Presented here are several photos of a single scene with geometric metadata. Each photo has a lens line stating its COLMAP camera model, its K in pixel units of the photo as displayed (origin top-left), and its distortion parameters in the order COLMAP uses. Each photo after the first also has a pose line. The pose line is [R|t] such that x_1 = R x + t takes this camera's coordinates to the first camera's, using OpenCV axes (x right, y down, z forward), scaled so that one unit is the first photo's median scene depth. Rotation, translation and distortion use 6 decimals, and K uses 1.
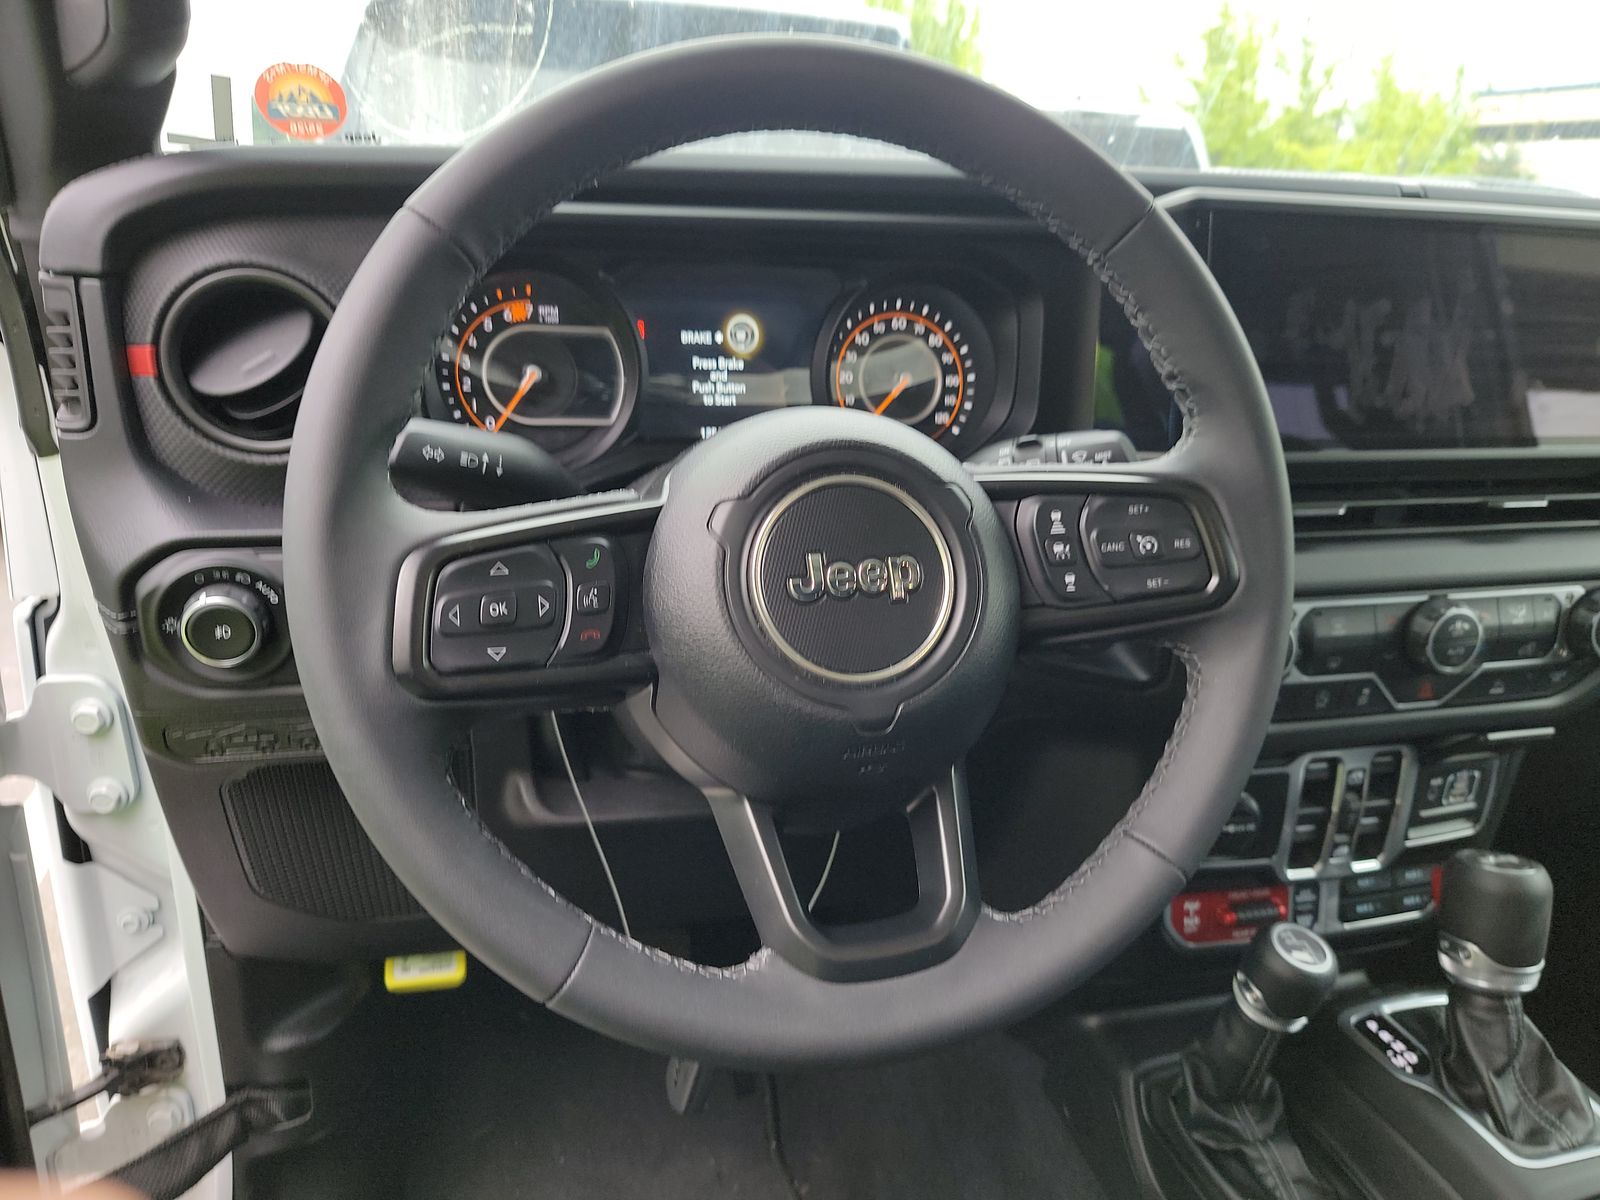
lens RADIAL K [[1123.1, 0, 805.9], [0, 1123.1, 612.1], [0, 0, 1]] dist [0.028330, -0.034837]
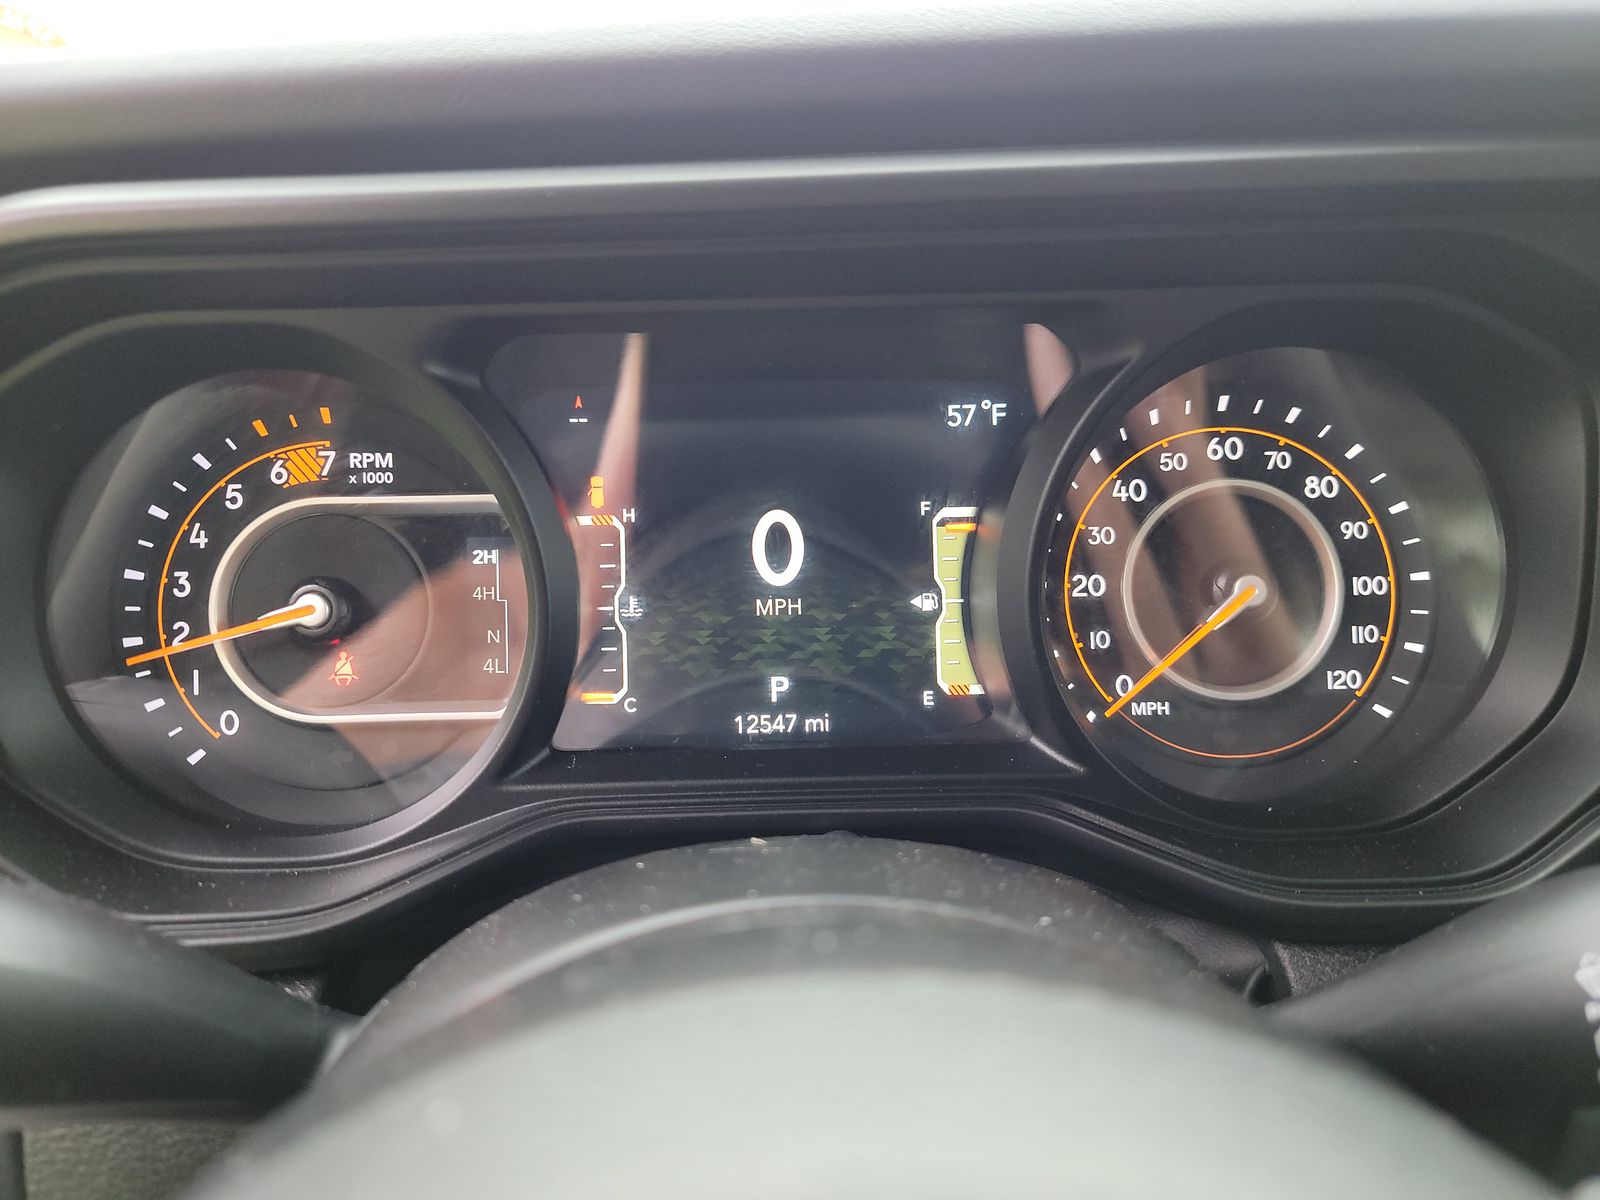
lens RADIAL K [[1123.1, 0, 790.9], [0, 1123.1, 599.1], [0, 0, 1]] dist [0.028330, -0.034837]
pose [[0.973233, -0.010687, -0.229573, 0.025612], [-0.012539, 0.994961, -0.099474, -0.169983], [0.229479, 0.099690, 0.968195, 0.612044]]
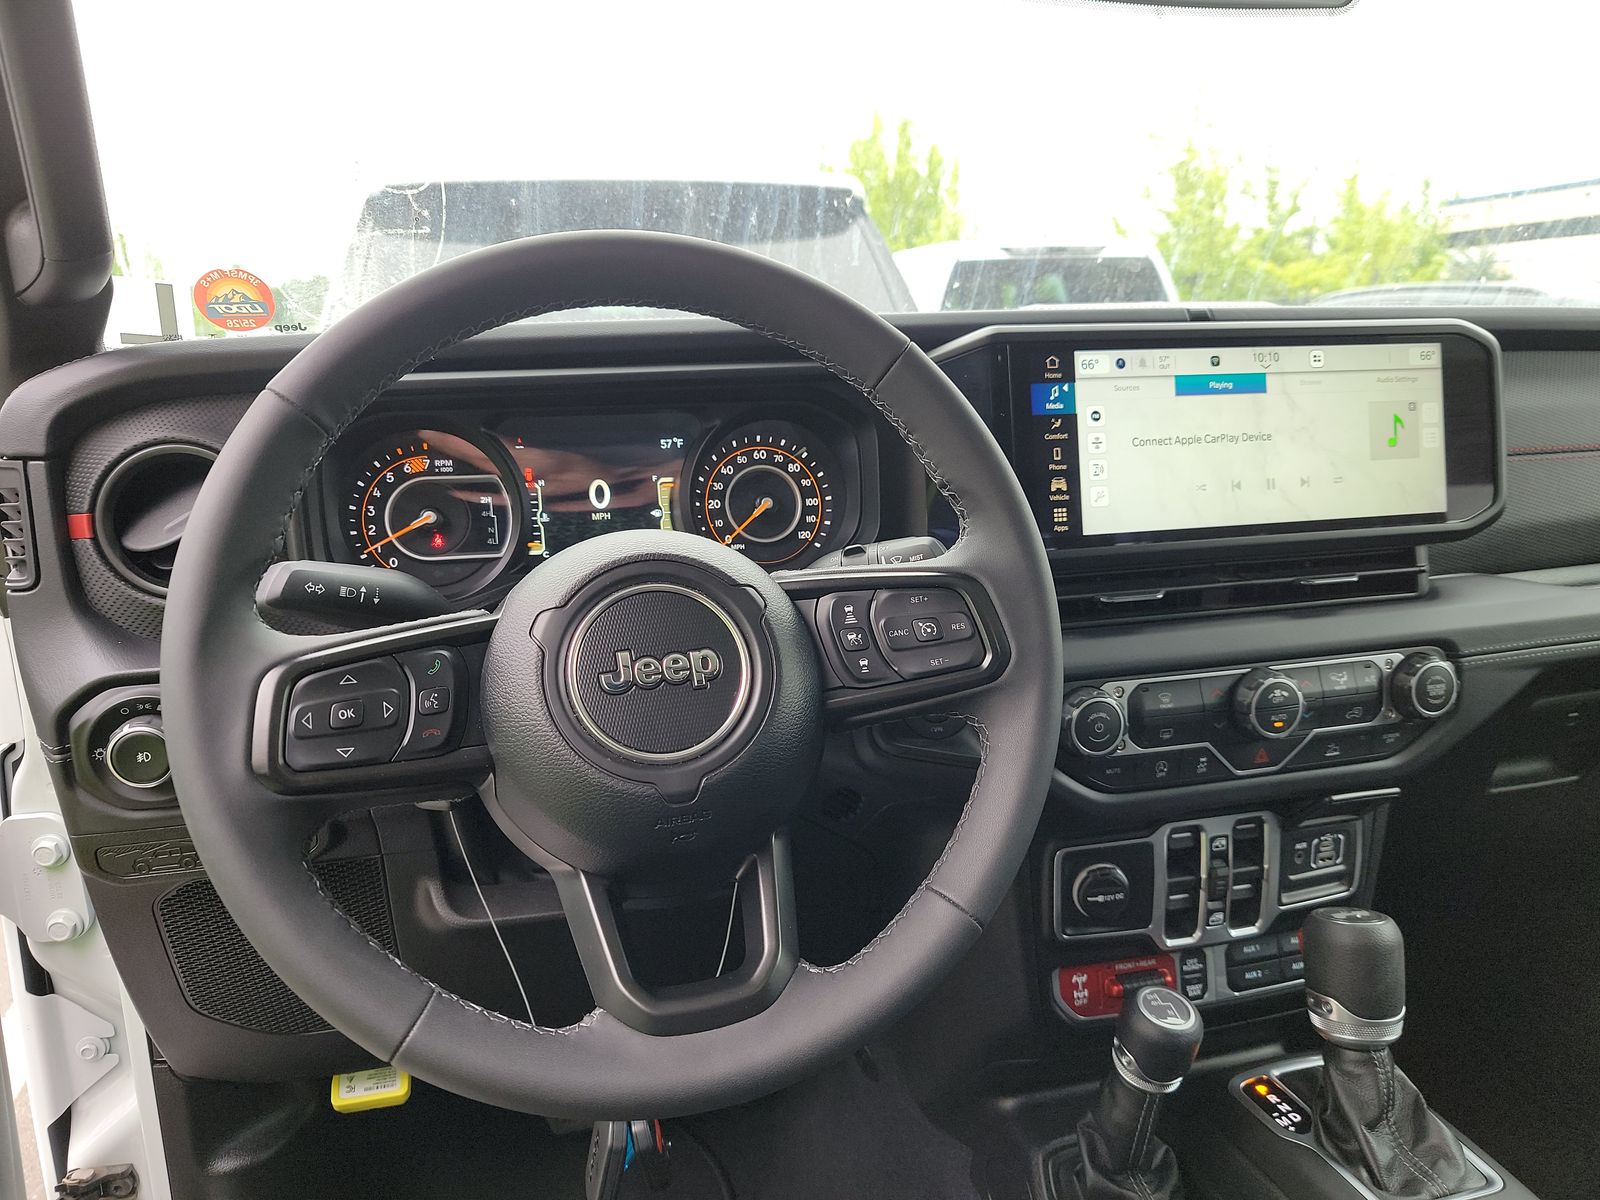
lens RADIAL K [[1123.1, 0, 796.2], [0, 1123.1, 600.9], [0, 0, 1]] dist [0.028330, -0.034837]
pose [[0.998013, -0.058821, -0.022596, 0.143567], [0.055507, 0.990404, -0.126567, 0.035354], [0.029824, 0.125061, 0.991701, -0.103944]]
